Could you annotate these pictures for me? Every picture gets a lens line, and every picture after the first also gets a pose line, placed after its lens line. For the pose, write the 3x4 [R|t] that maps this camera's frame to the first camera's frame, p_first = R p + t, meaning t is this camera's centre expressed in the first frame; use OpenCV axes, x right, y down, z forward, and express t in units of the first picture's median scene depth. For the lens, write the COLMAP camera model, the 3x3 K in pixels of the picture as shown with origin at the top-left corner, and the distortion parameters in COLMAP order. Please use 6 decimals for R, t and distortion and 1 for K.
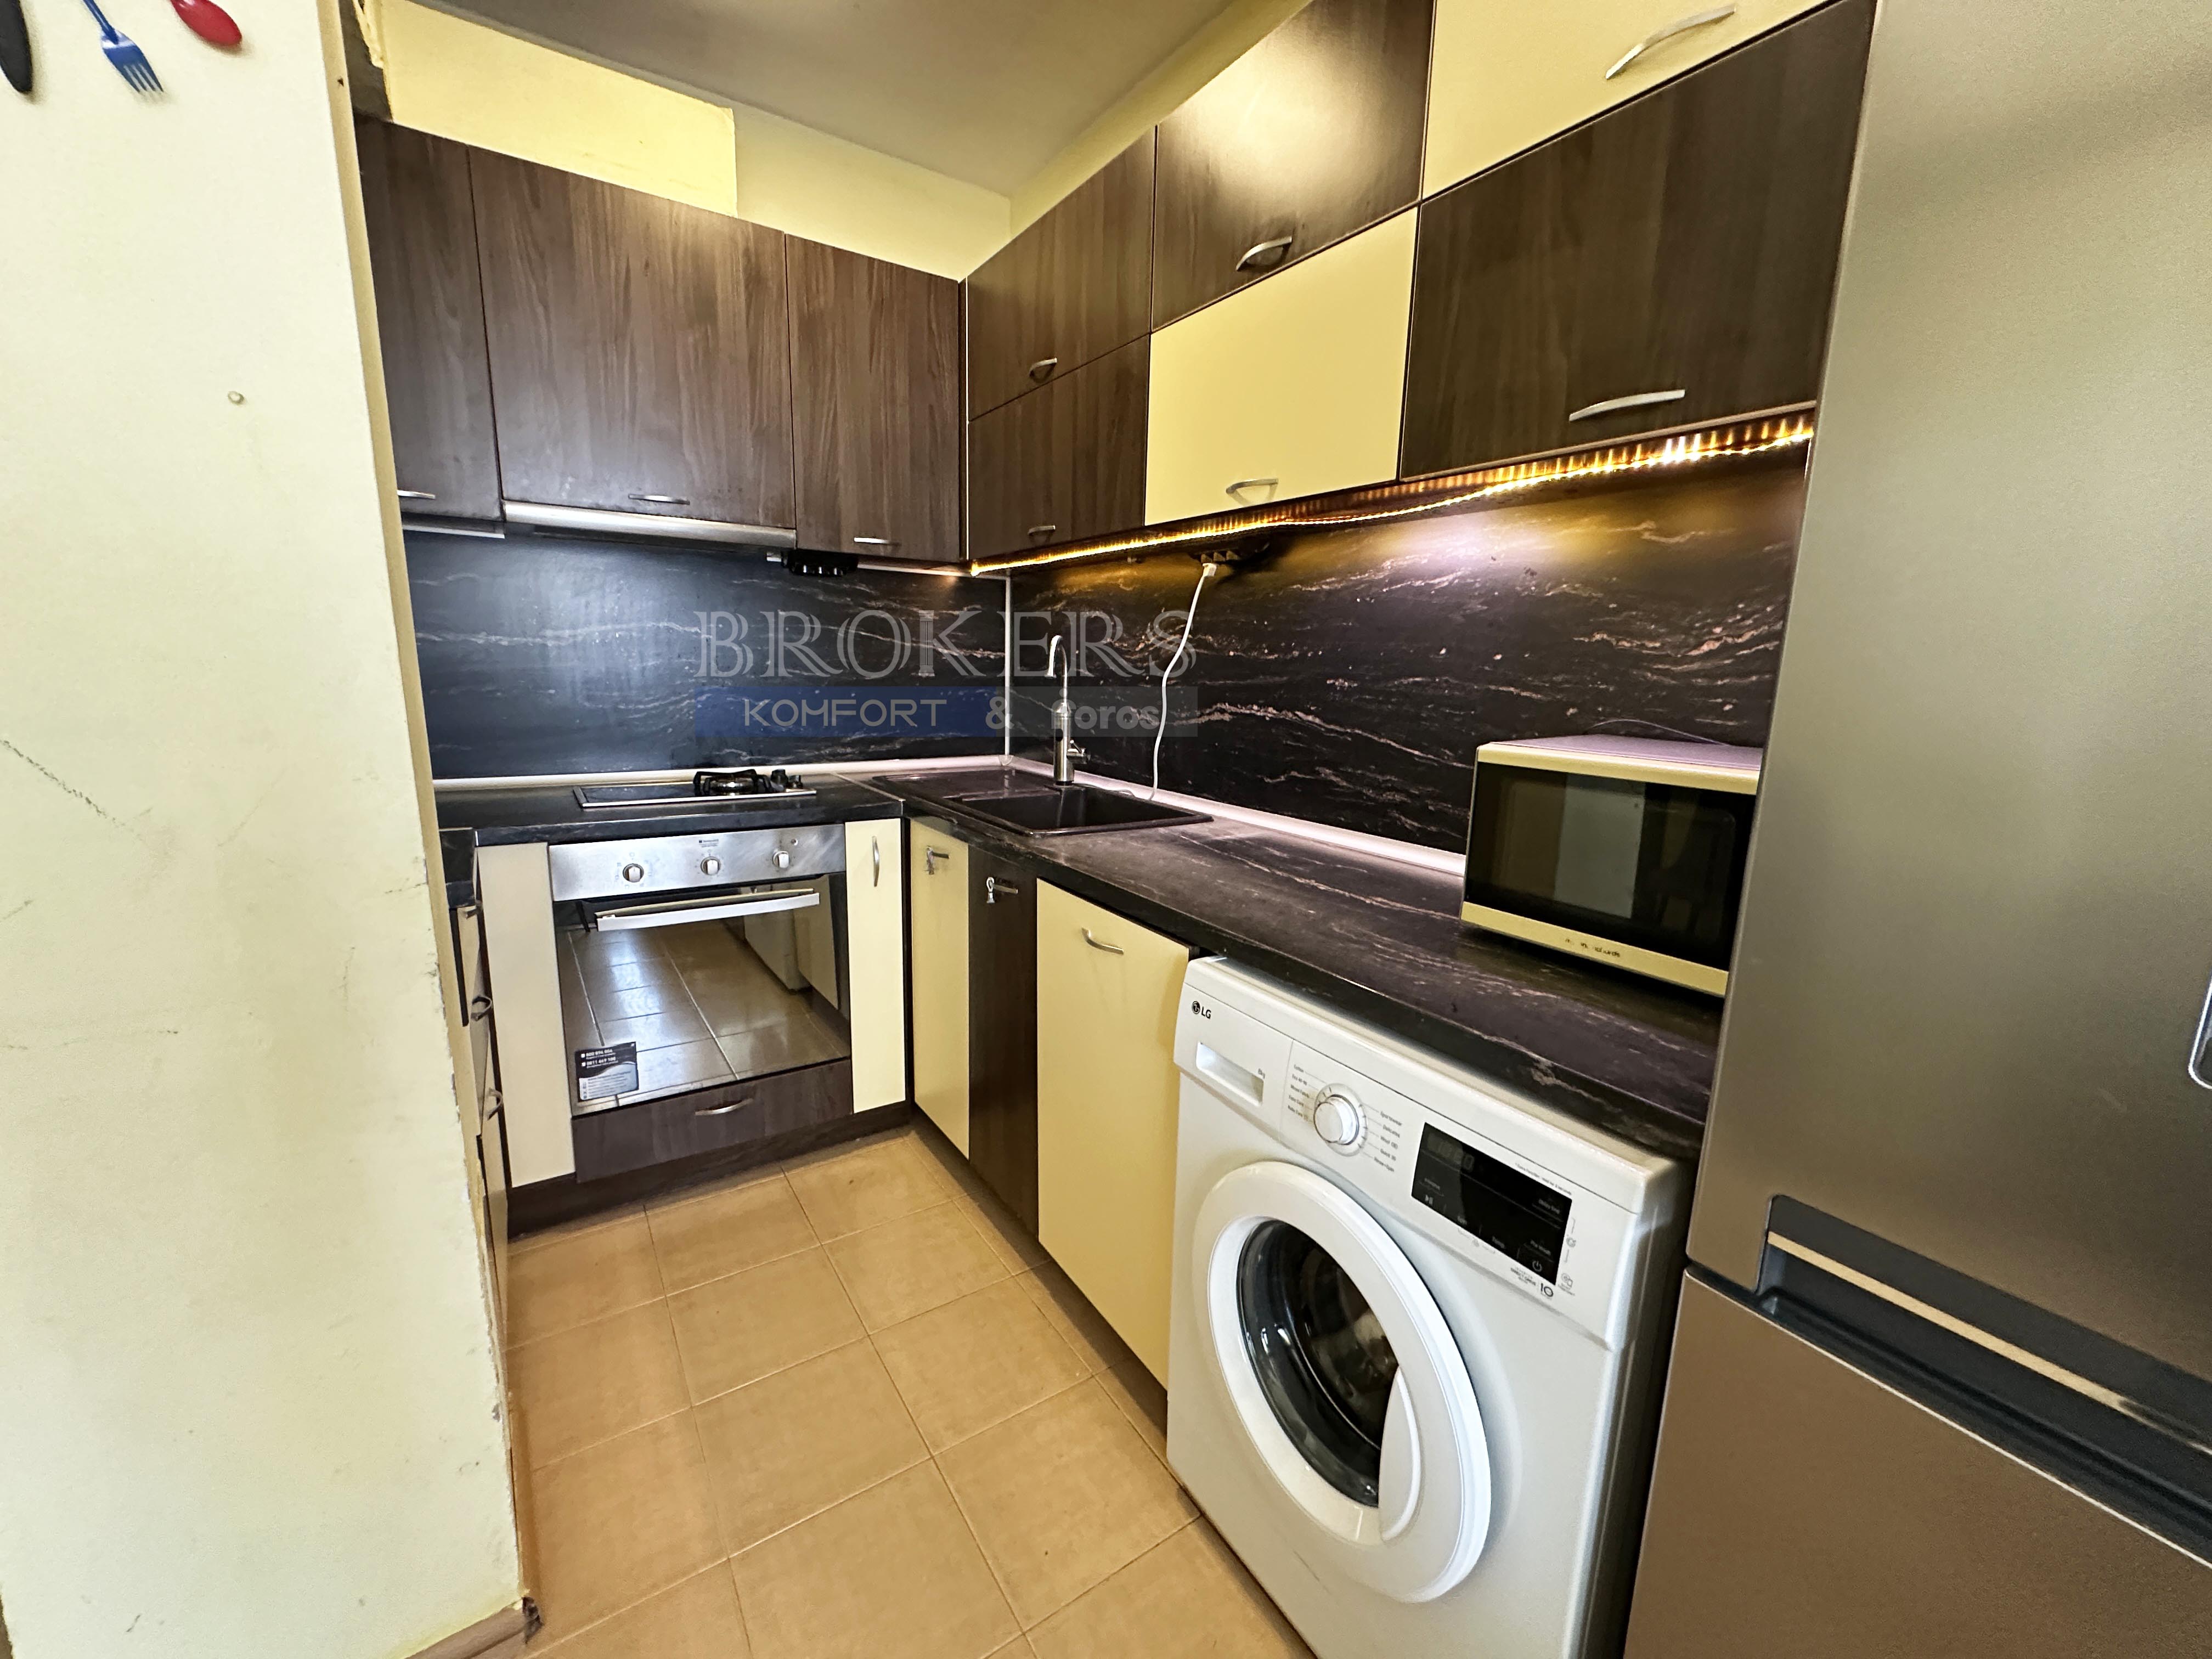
lens RADIAL K [[889.2, 0, 1102.7], [0, 889.2, 826.5], [0, 0, 1]] dist [0.002565, 0.000930]
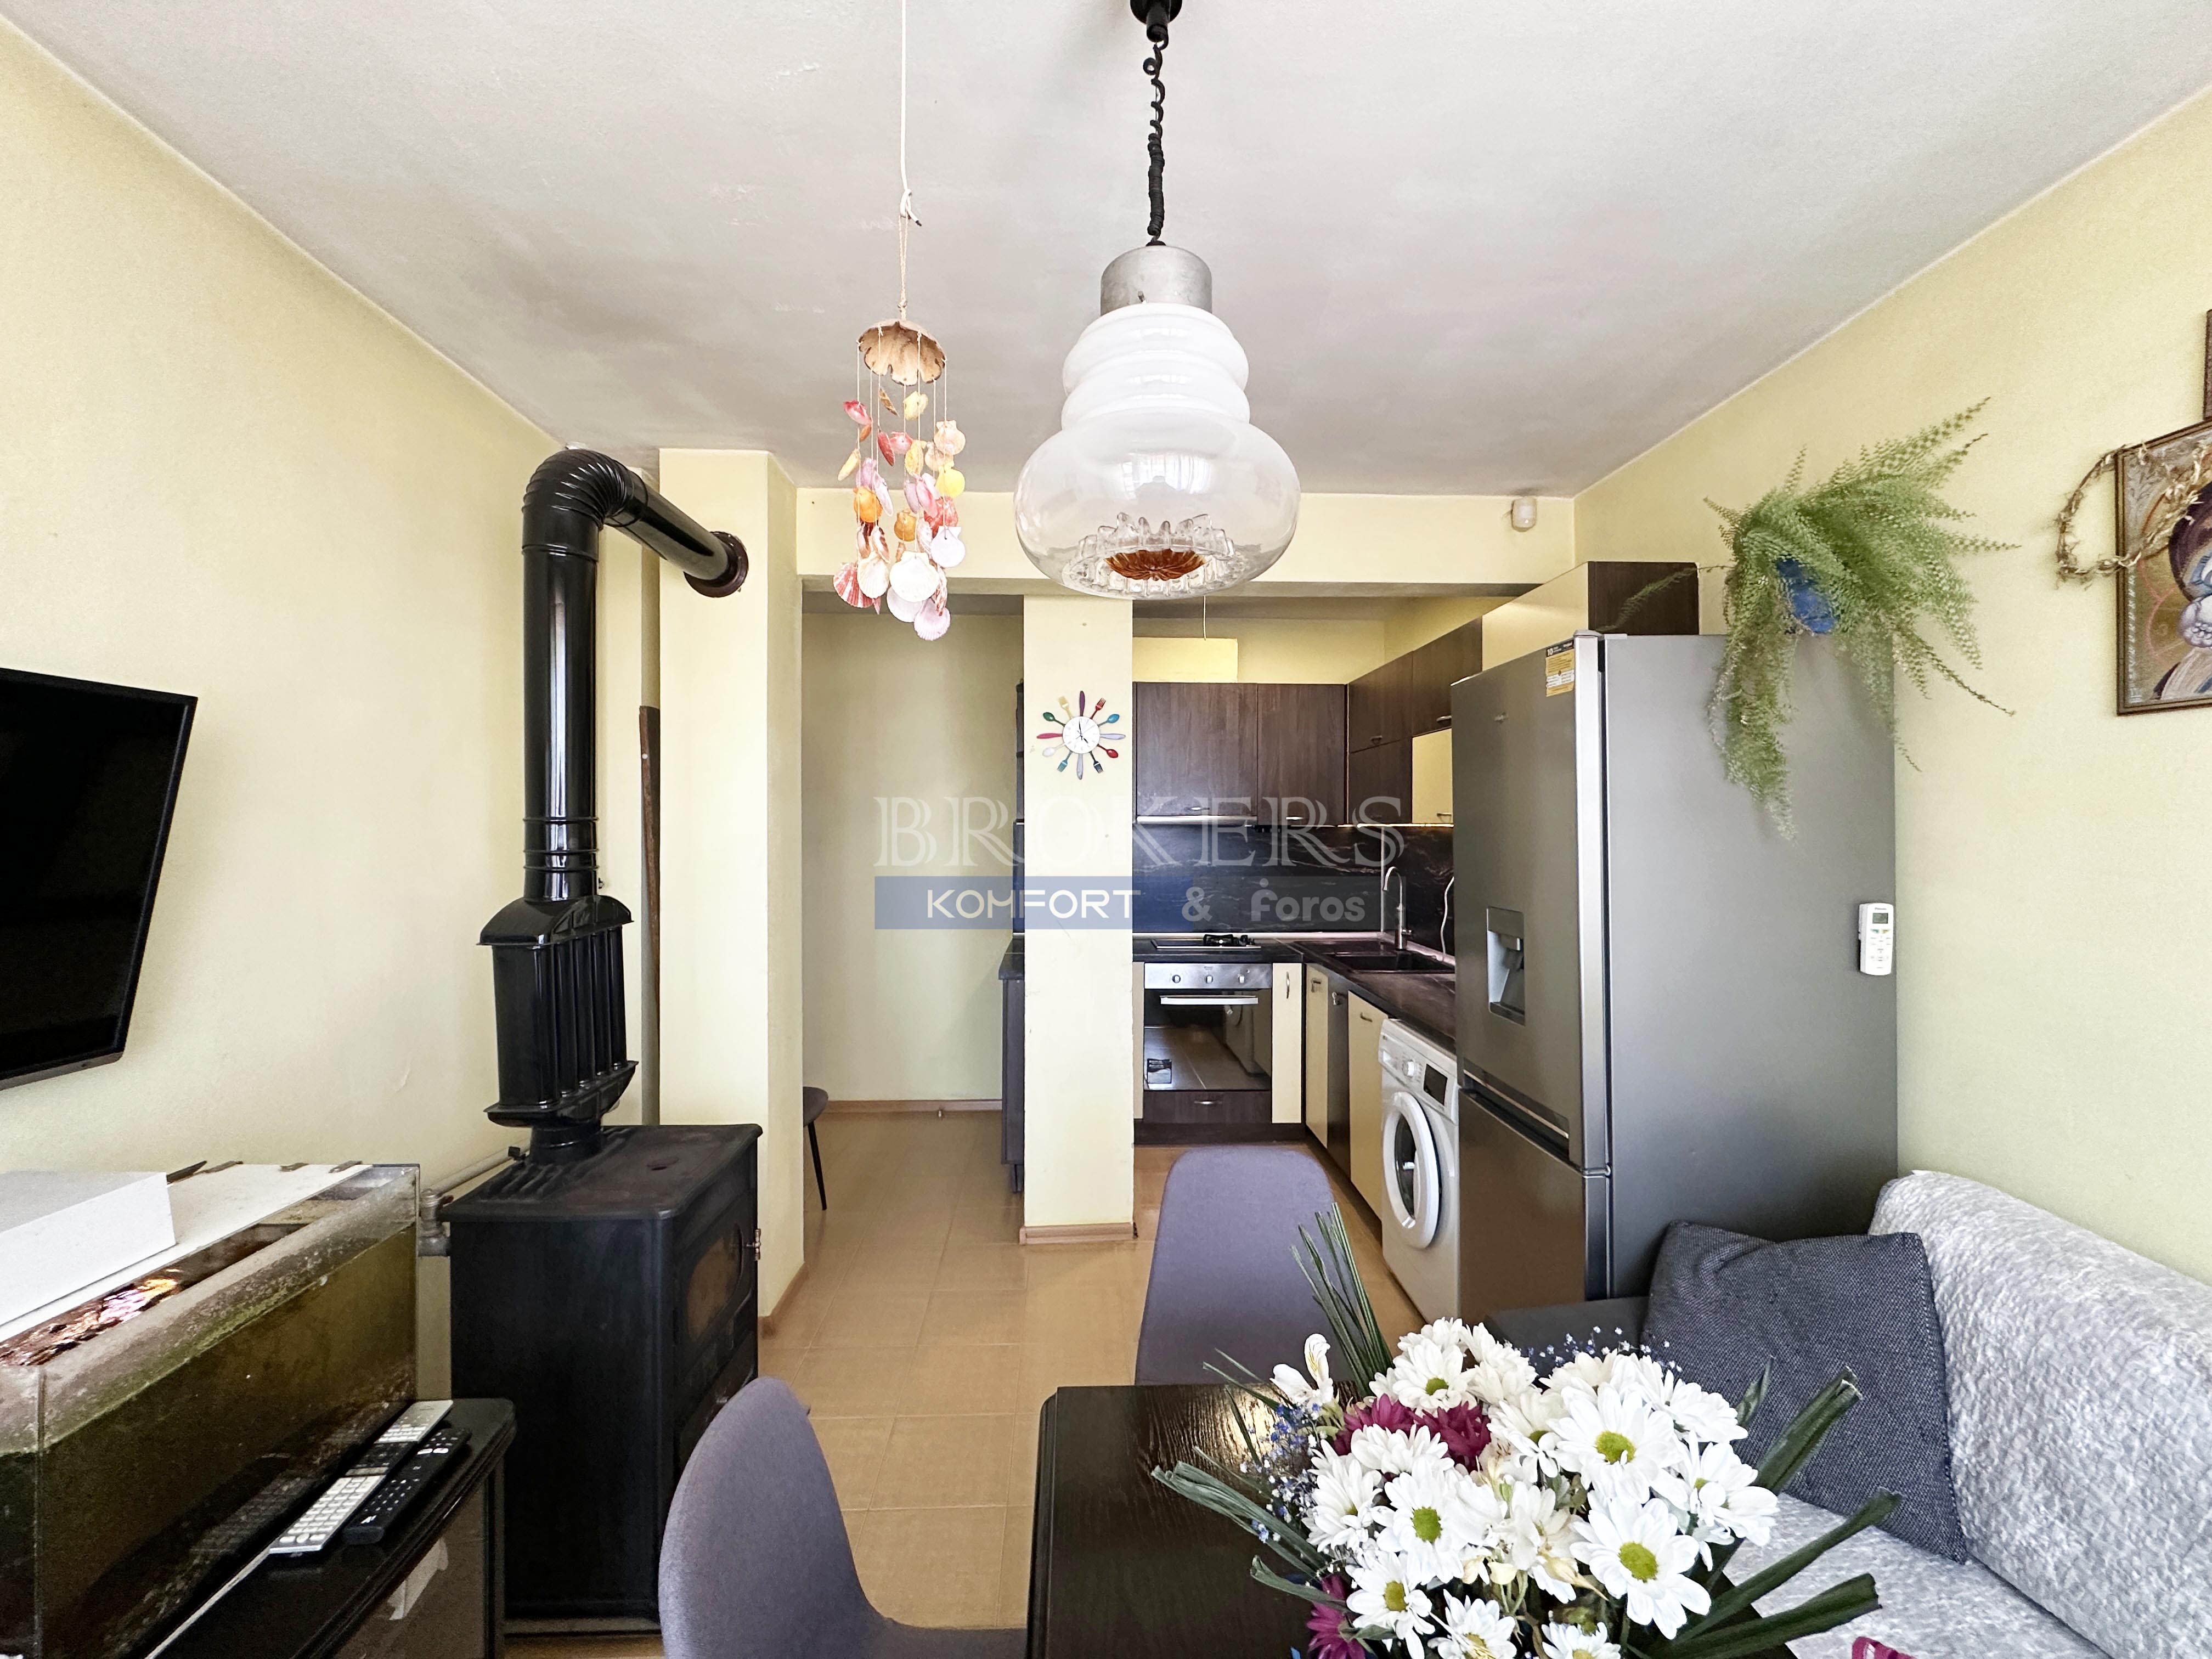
lens RADIAL K [[889.2, 0, 1092.0], [0, 889.2, 833.7], [0, 0, 1]] dist [0.002565, 0.000930]
pose [[0.851856, -0.016654, -0.523511, 0.397792], [-0.077925, 0.984341, -0.158113, 0.055426], [0.517947, 0.175485, 0.837220, -0.888515]]
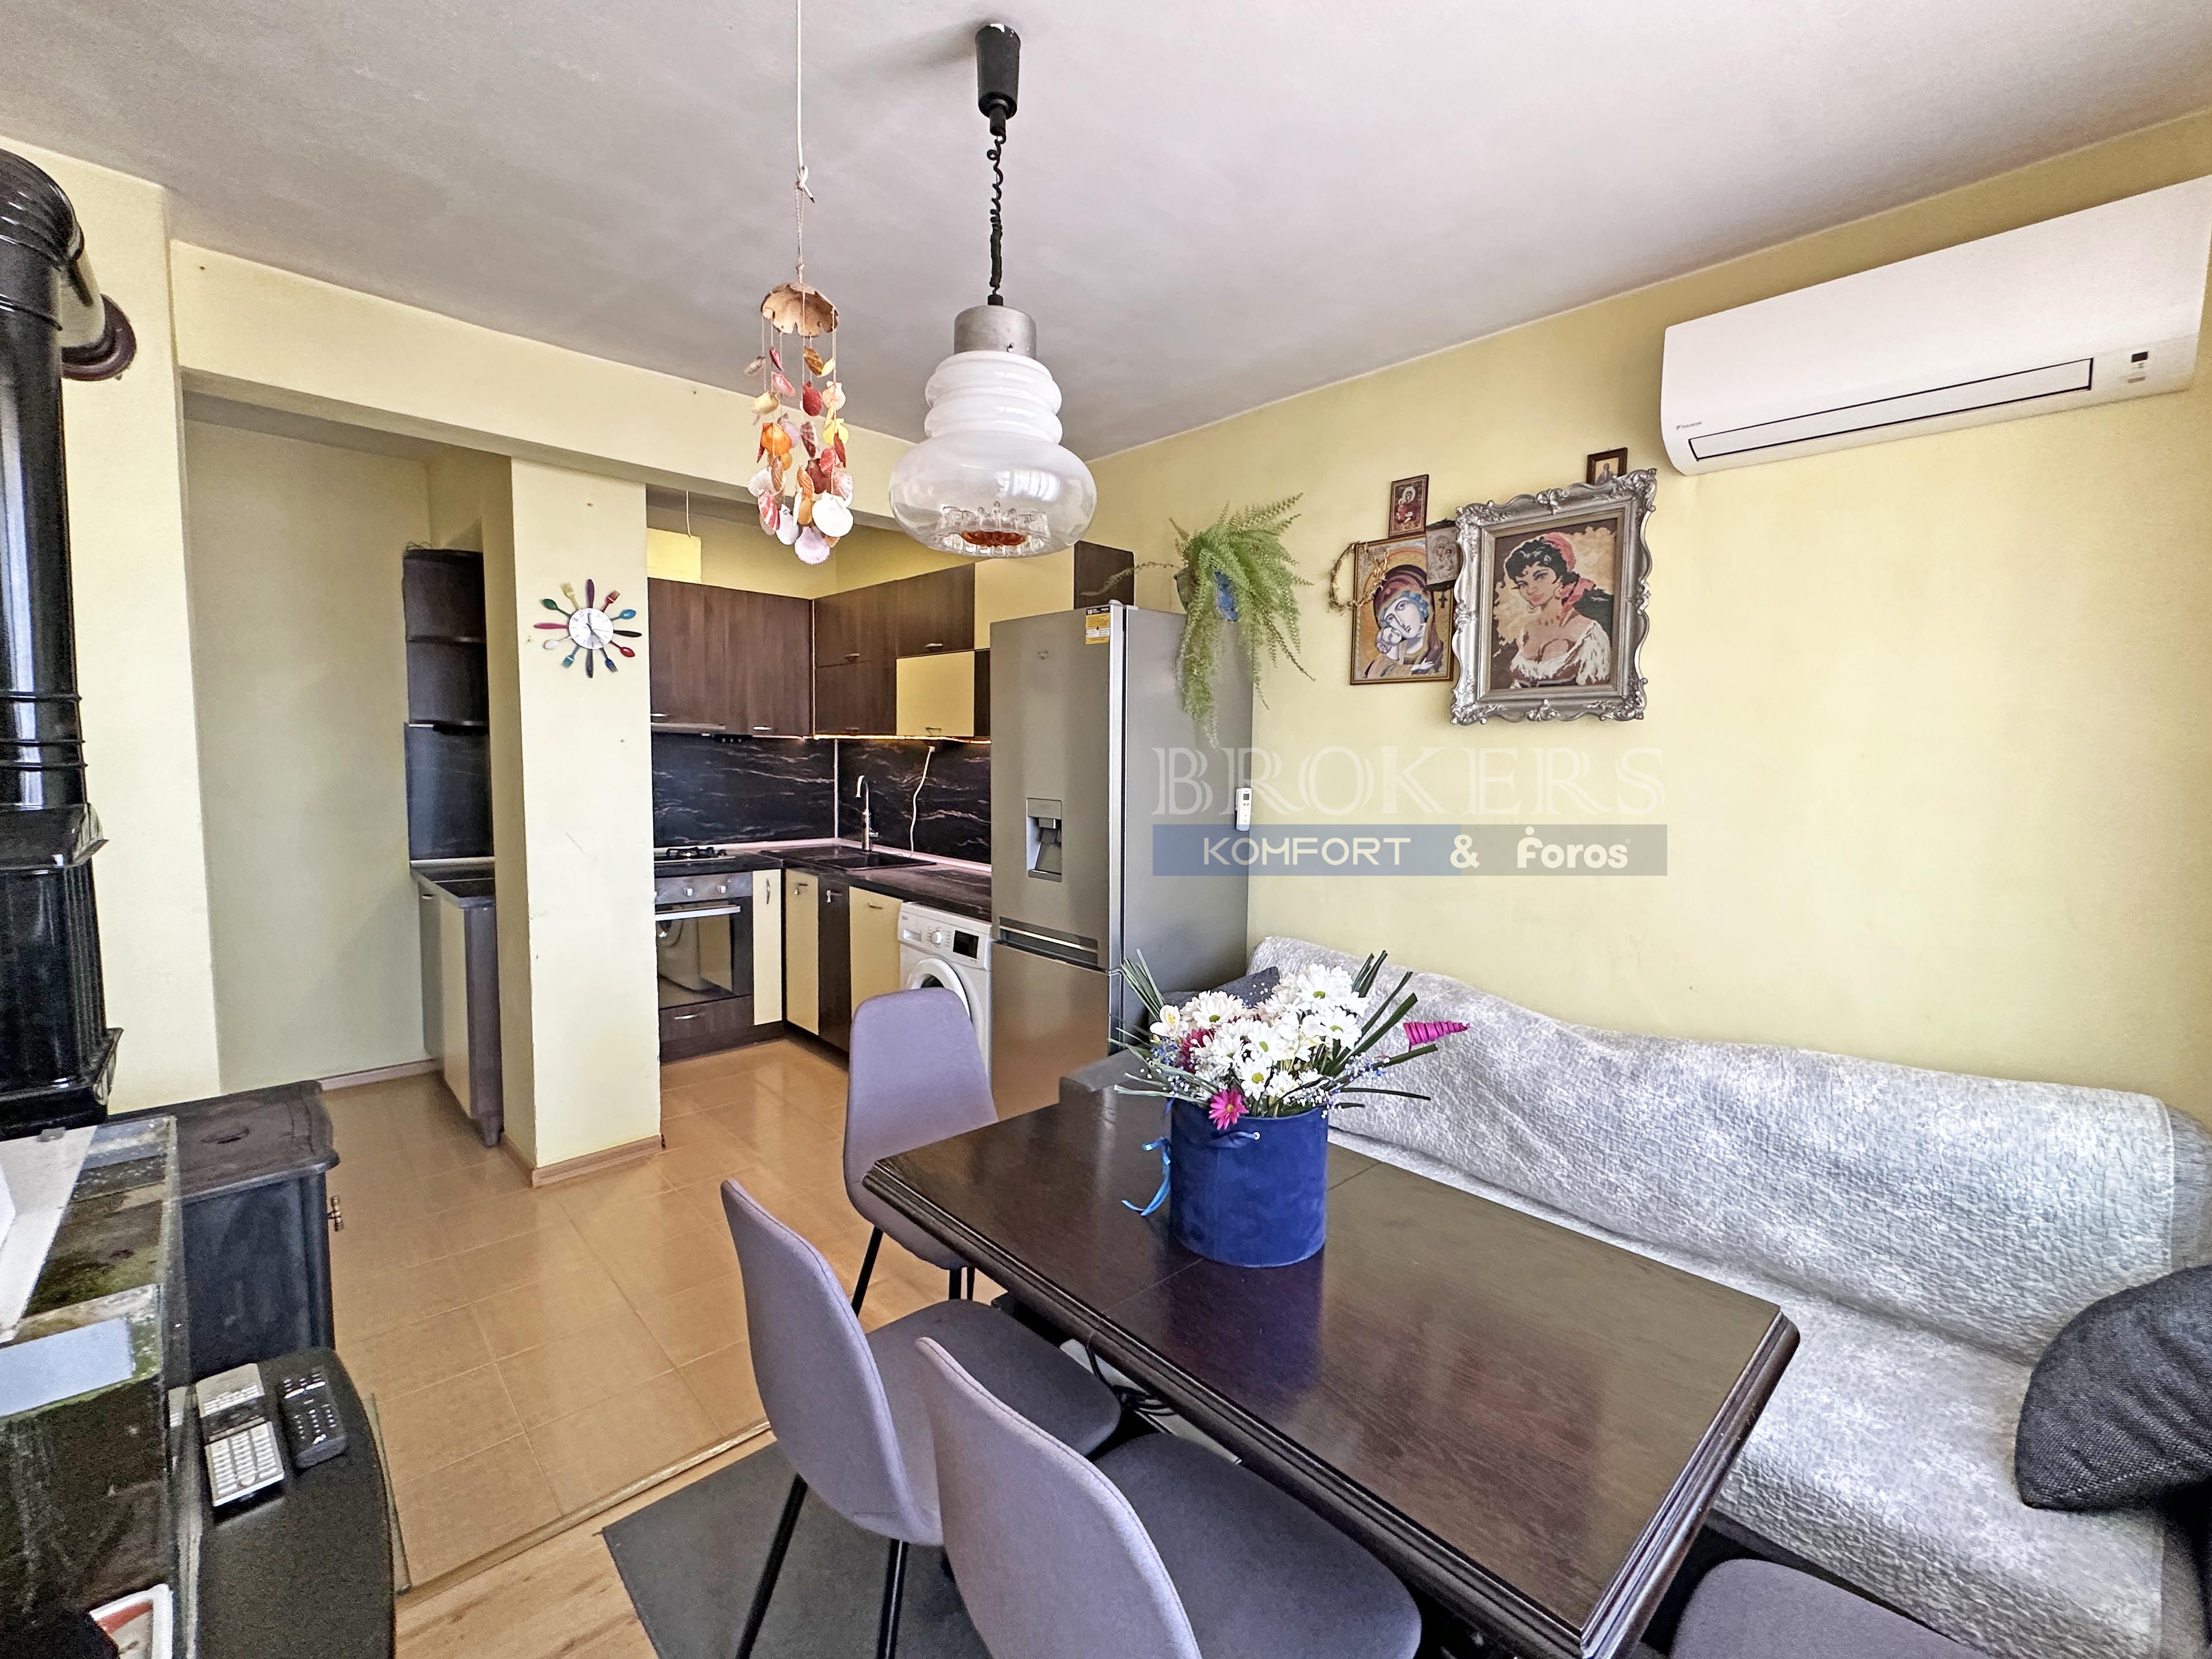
lens RADIAL K [[936.9, 0, 1093.7], [0, 936.9, 838.8], [0, 0, 1]] dist [0.010621, -0.000601]
pose [[0.987123, -0.018267, 0.158916, 0.131198], [0.031682, 0.996104, -0.082295, 0.119594], [-0.156793, 0.086270, 0.983856, -1.181505]]
